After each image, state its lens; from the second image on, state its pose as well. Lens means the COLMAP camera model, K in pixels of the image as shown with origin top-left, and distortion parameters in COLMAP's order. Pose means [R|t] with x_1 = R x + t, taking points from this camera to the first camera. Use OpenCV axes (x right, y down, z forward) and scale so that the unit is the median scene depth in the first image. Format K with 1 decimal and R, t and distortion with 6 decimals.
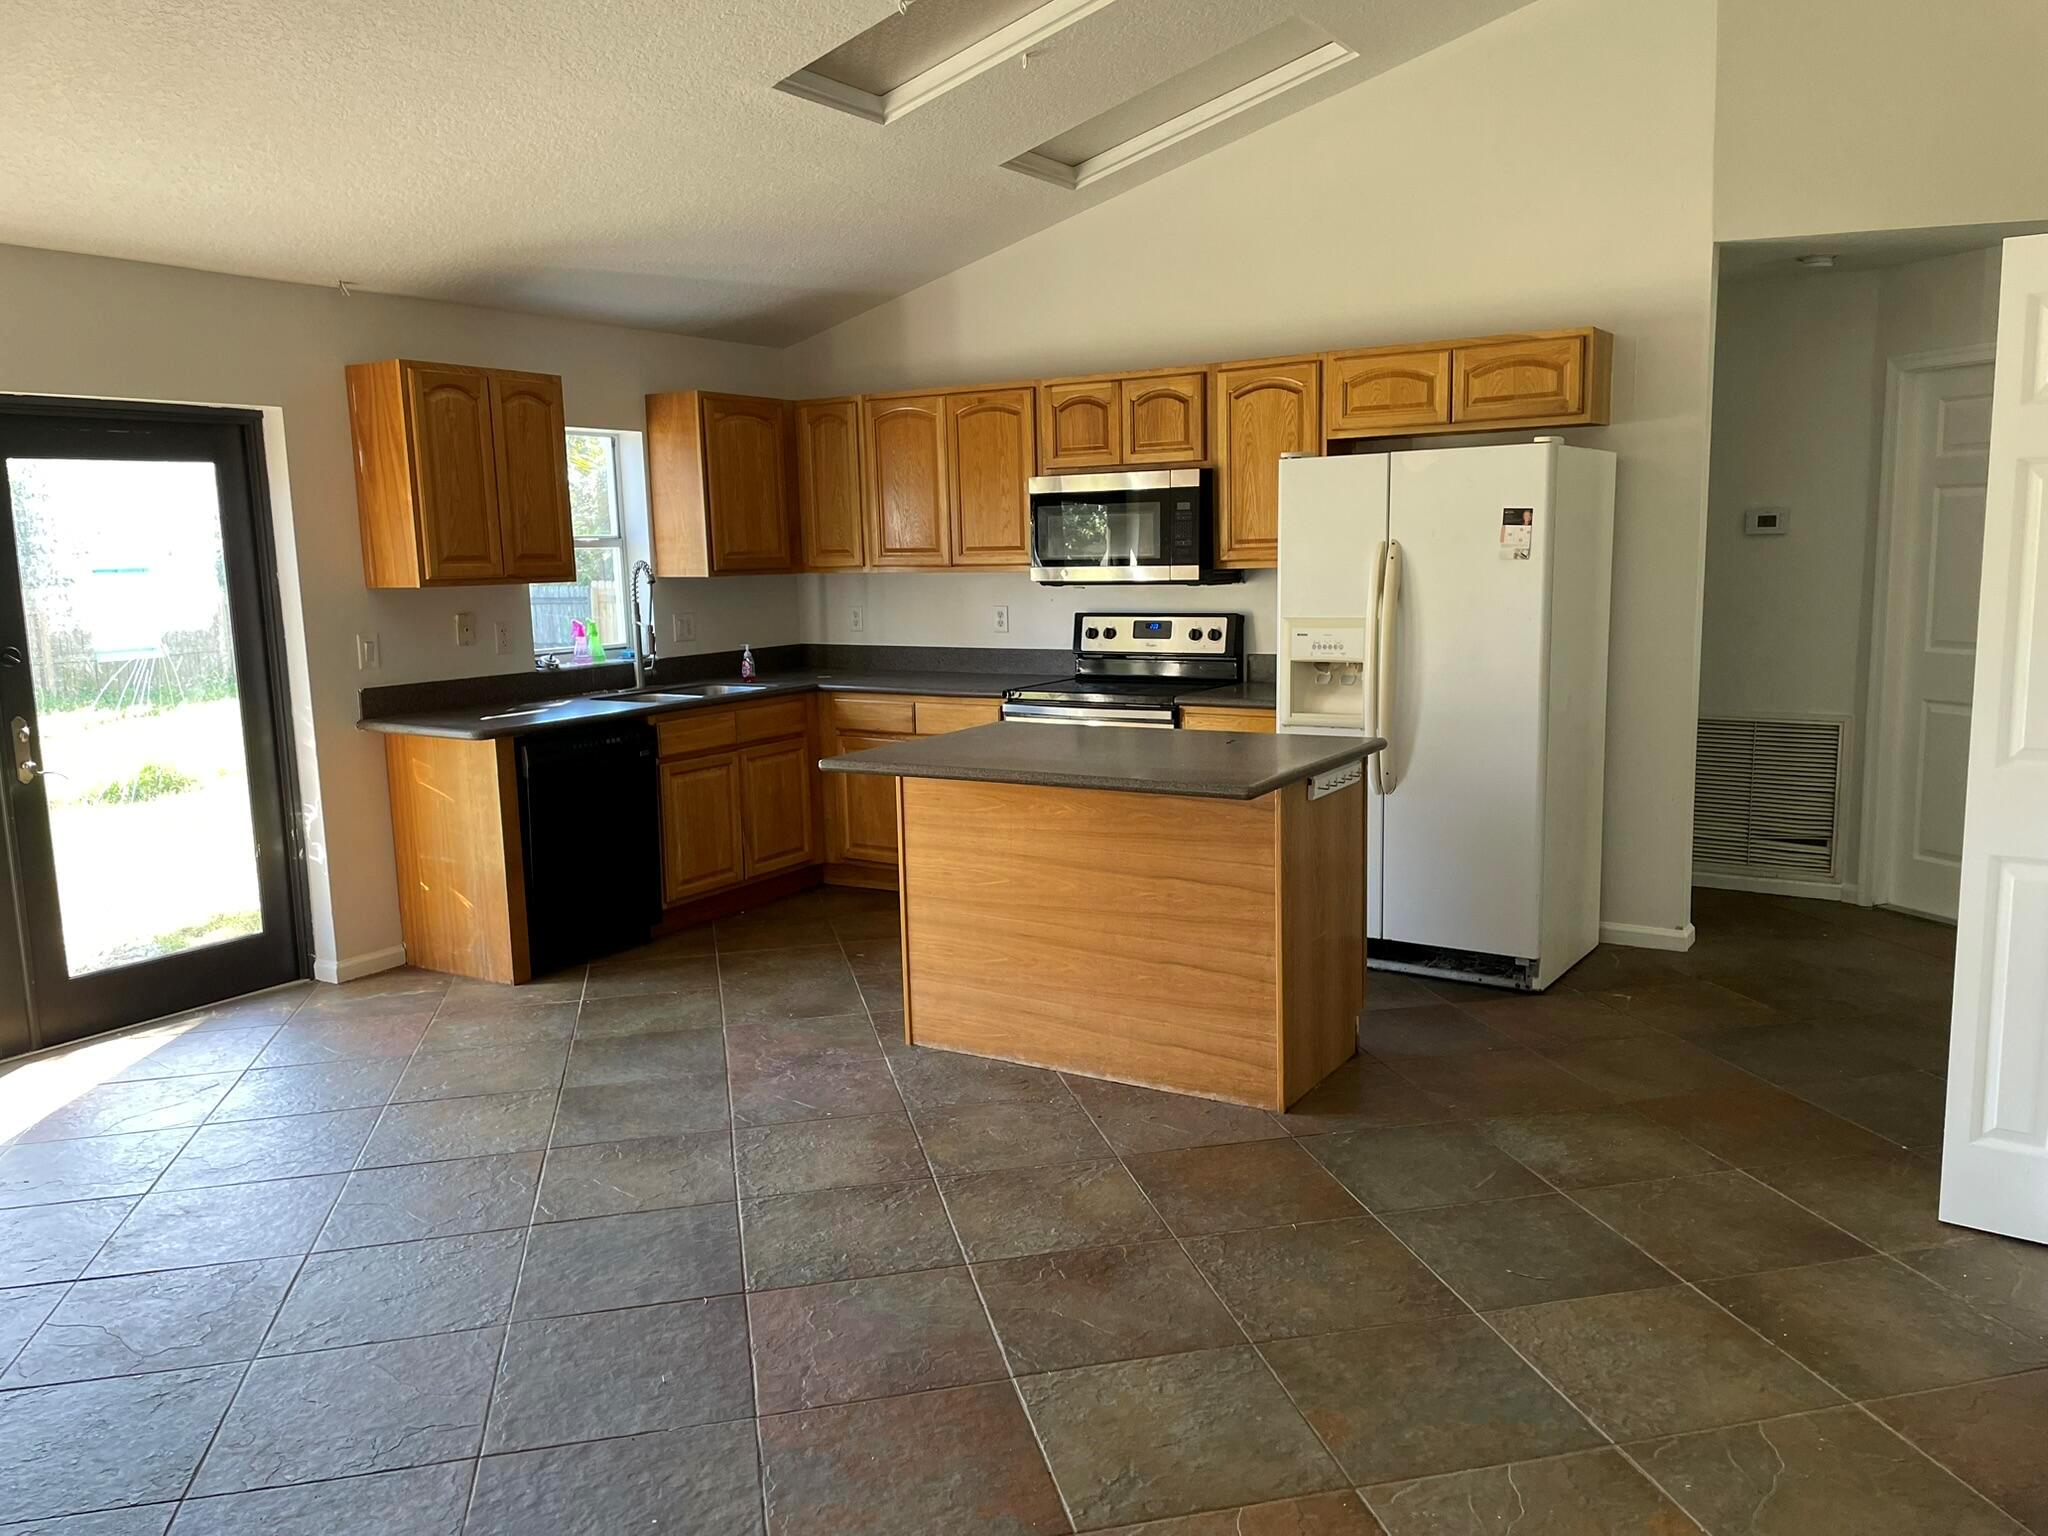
lens RADIAL K [[1606.7, 0, 1033.6], [0, 1606.7, 775.1], [0, 0, 1]] dist [0.073481, -0.068347]
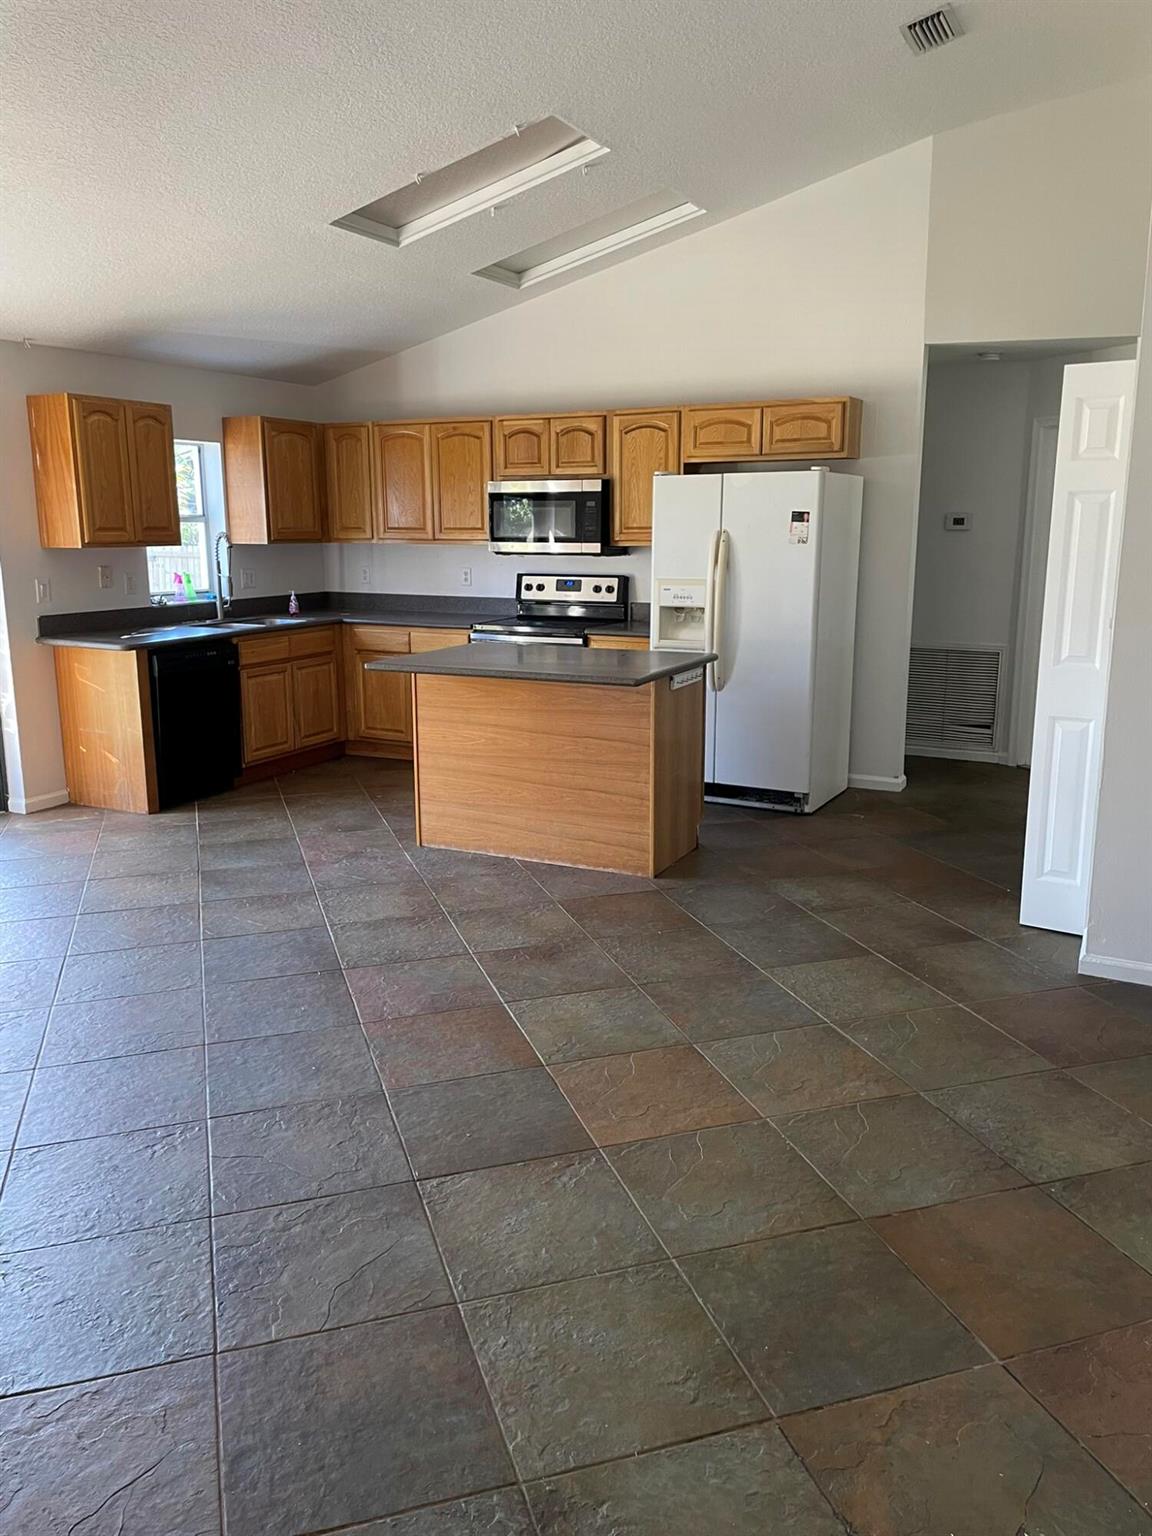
lens RADIAL K [[1205.0, 0, 571.9], [0, 1205.0, 754.7], [0, 0, 1]] dist [0.073481, -0.068347]
pose [[0.995789, 0.002112, 0.091646, -0.032245], [-0.006340, 0.998927, 0.045867, 0.020203], [-0.091451, -0.046255, 0.994735, -0.166484]]
